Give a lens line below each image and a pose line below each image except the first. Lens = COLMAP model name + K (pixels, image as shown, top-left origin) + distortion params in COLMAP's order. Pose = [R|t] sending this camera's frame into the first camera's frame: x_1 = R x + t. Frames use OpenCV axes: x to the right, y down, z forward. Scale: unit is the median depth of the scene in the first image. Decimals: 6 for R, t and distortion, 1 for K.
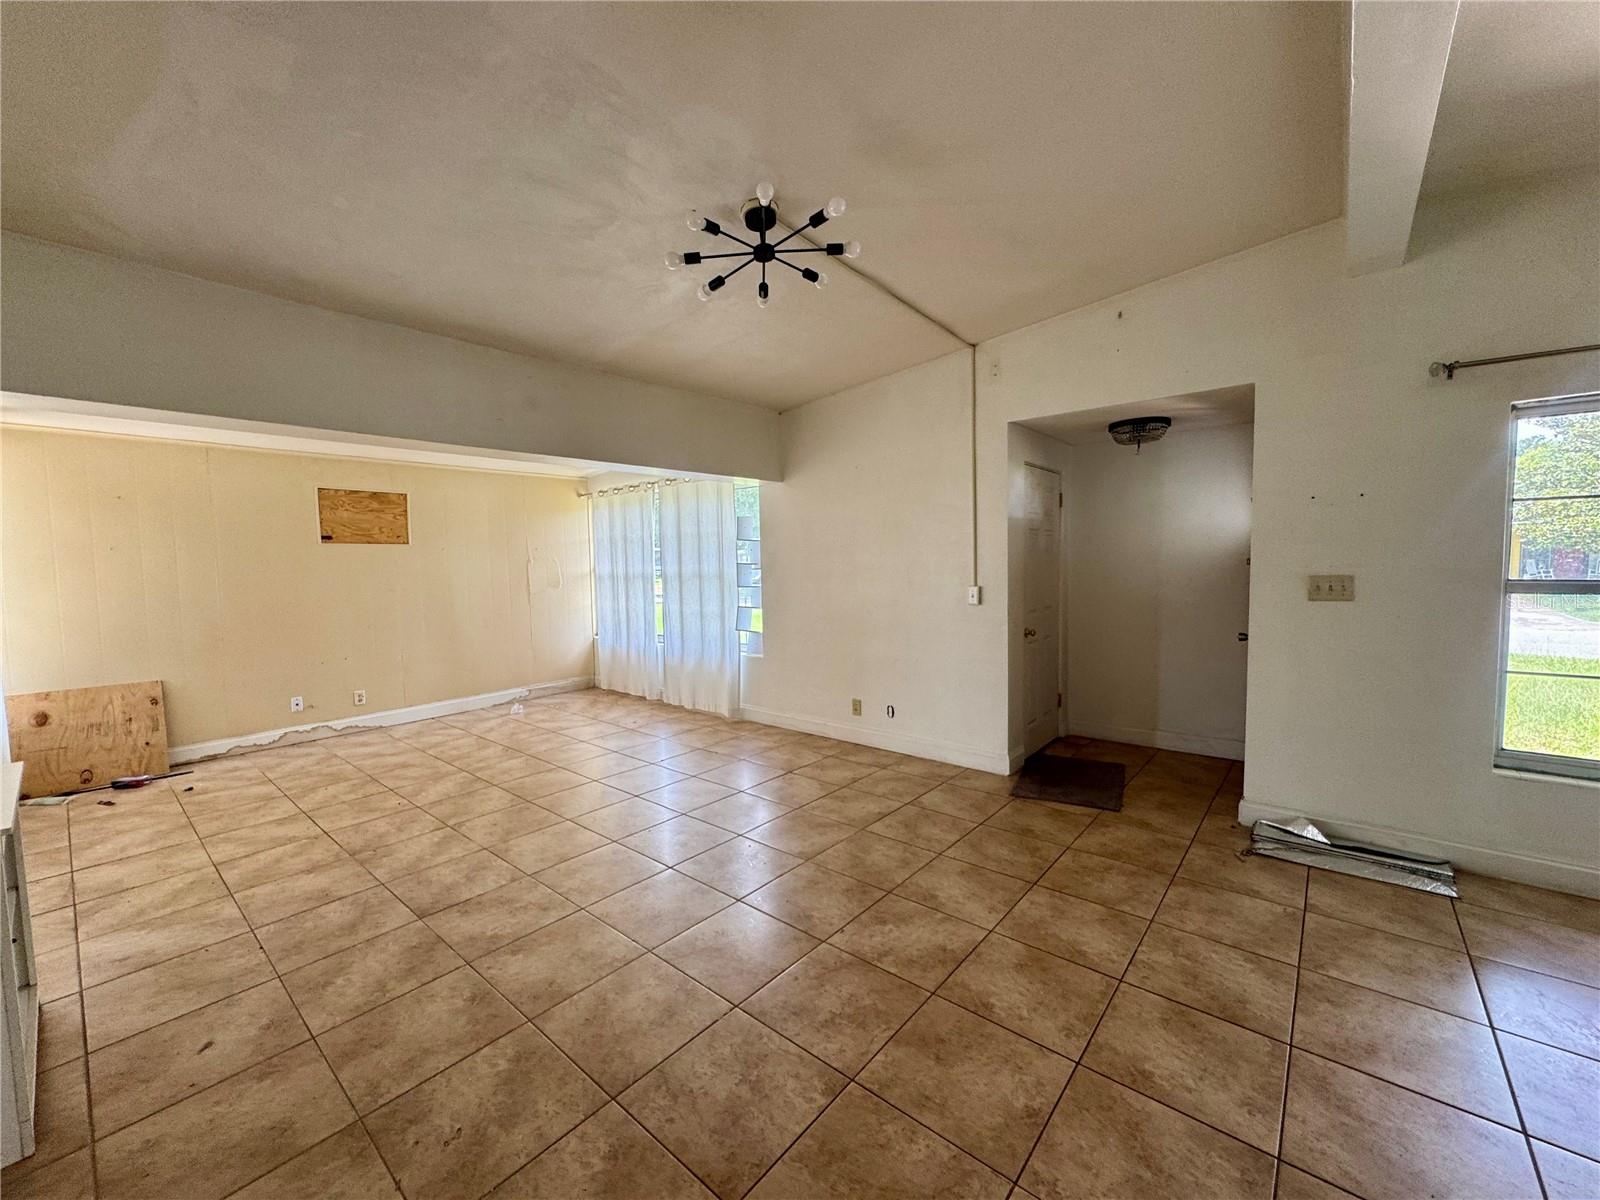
lens RADIAL K [[637.1, 0, 799.0], [0, 637.1, 599.1], [0, 0, 1]] dist [-0.003475, -0.000304]
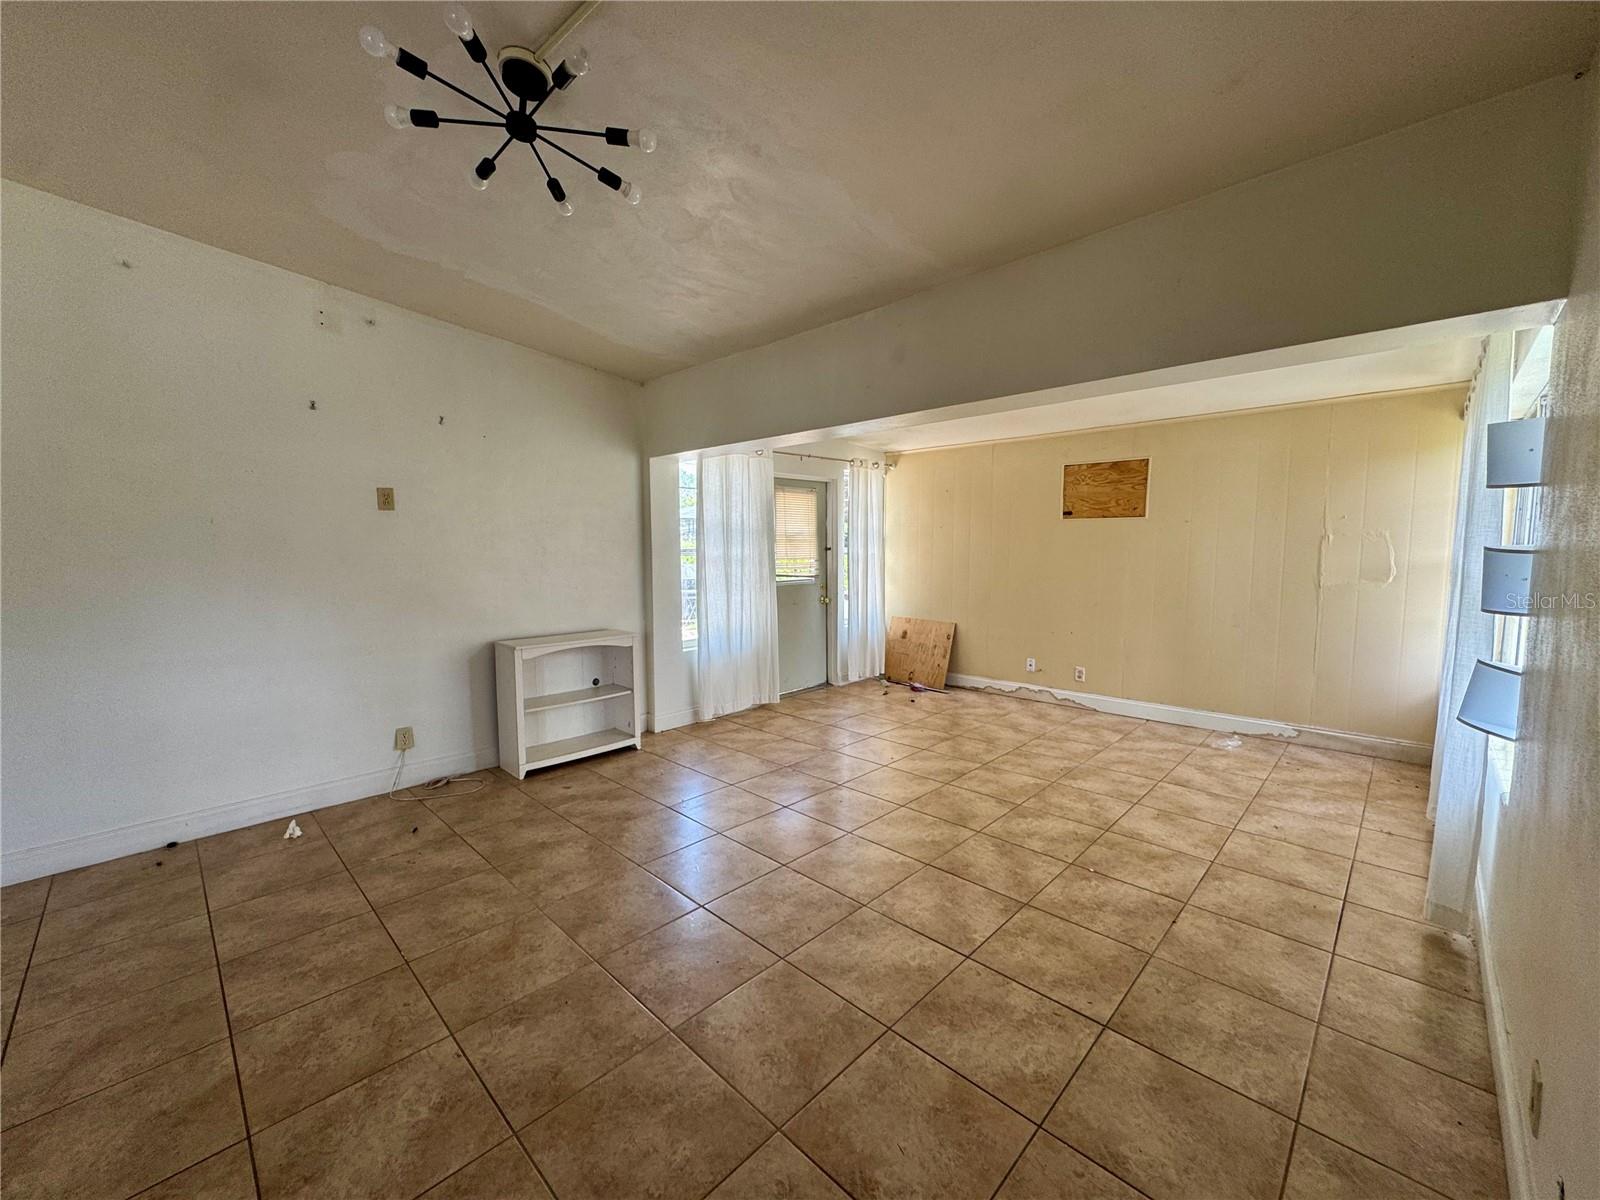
lens RADIAL K [[637.1, 0, 799.0], [0, 637.1, 599.1], [0, 0, 1]] dist [-0.003475, -0.000304]
pose [[-0.067904, 0.103982, -0.992258, 0.393084], [-0.056665, 0.992547, 0.107890, -0.054810], [0.996081, 0.063553, -0.061506, 0.774353]]
